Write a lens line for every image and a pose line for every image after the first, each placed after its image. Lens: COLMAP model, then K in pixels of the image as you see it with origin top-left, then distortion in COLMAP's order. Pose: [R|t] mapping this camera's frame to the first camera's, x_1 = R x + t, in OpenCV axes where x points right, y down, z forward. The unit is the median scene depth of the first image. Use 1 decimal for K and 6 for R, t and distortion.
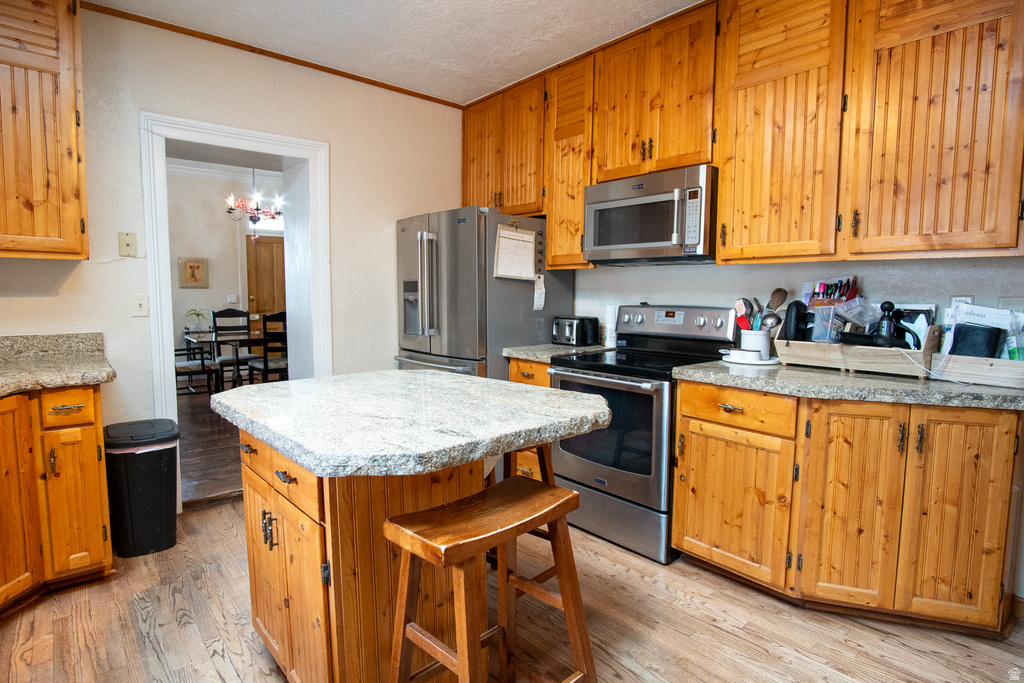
lens RADIAL K [[542.5, 0, 509.6], [0, 542.5, 342.2], [0, 0, 1]] dist [-0.016523, -0.000458]
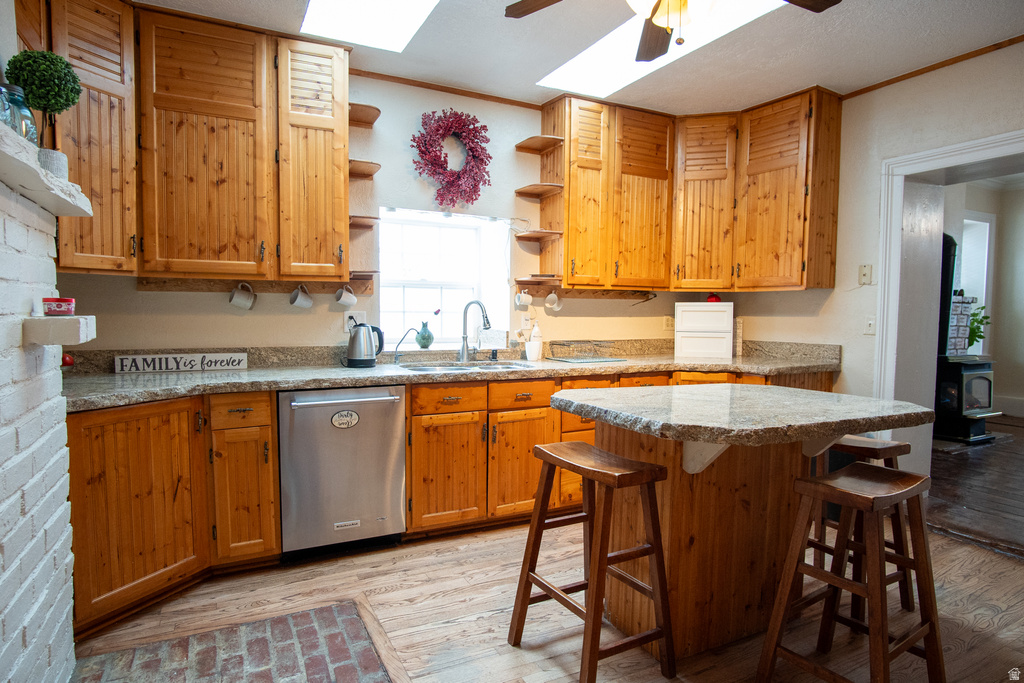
lens RADIAL K [[583.5, 0, 510.2], [0, 583.5, 343.3], [0, 0, 1]] dist [-0.003495, -0.001183]
pose [[-0.240163, 0.045443, -0.969668, 0.730121], [-0.098148, 0.992648, 0.070828, -0.040777], [0.965758, 0.112181, -0.233937, 0.533075]]
